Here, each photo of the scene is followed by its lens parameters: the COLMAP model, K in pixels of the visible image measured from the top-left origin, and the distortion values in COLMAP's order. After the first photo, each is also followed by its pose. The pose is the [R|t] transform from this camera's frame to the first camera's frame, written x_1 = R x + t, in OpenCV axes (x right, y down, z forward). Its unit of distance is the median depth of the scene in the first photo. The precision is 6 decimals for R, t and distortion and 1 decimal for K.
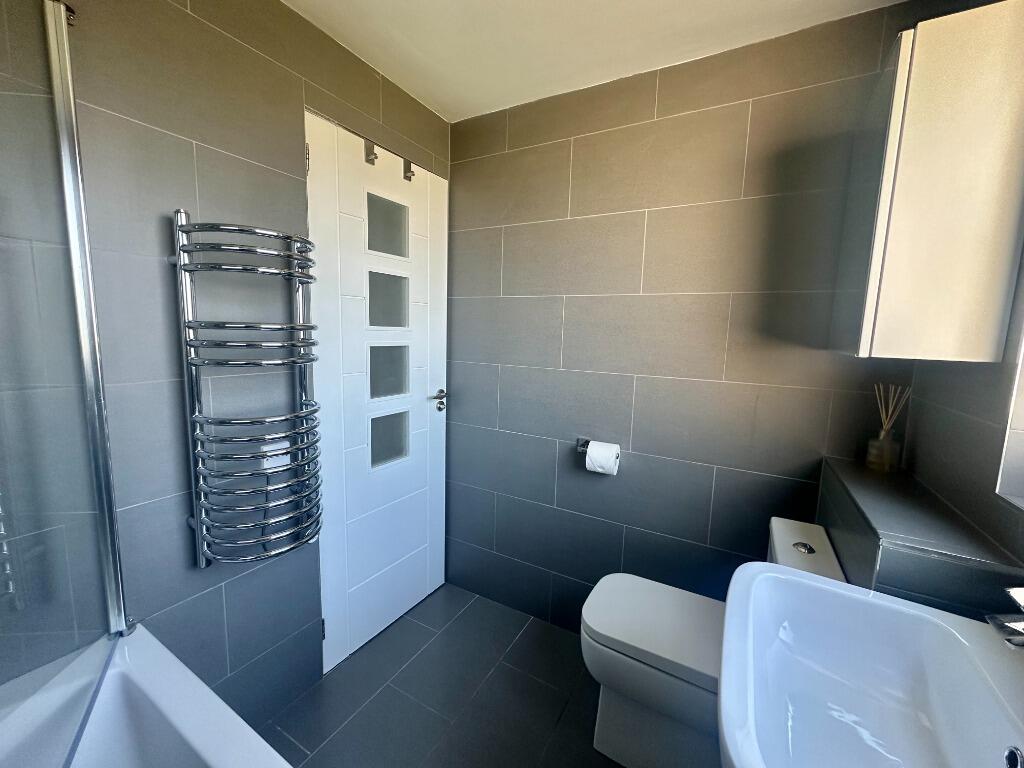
lens RADIAL K [[408.7, 0, 512.0], [0, 408.7, 384.0], [0, 0, 1]] dist [0.001481, 0.000115]
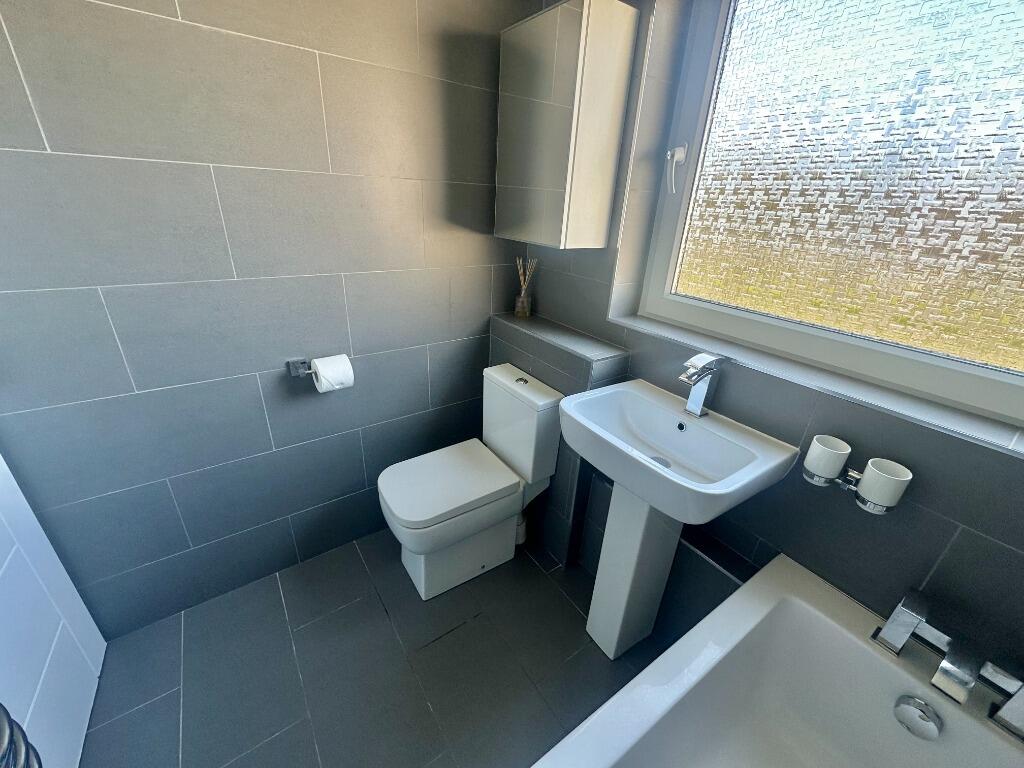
lens RADIAL K [[408.7, 0, 512.0], [0, 408.7, 384.0], [0, 0, 1]] dist [0.001481, 0.000115]
pose [[0.428611, -0.381435, 0.819024, -0.448136], [0.080532, 0.919033, 0.385867, -0.142942], [-0.899893, -0.099429, 0.424625, 0.333940]]
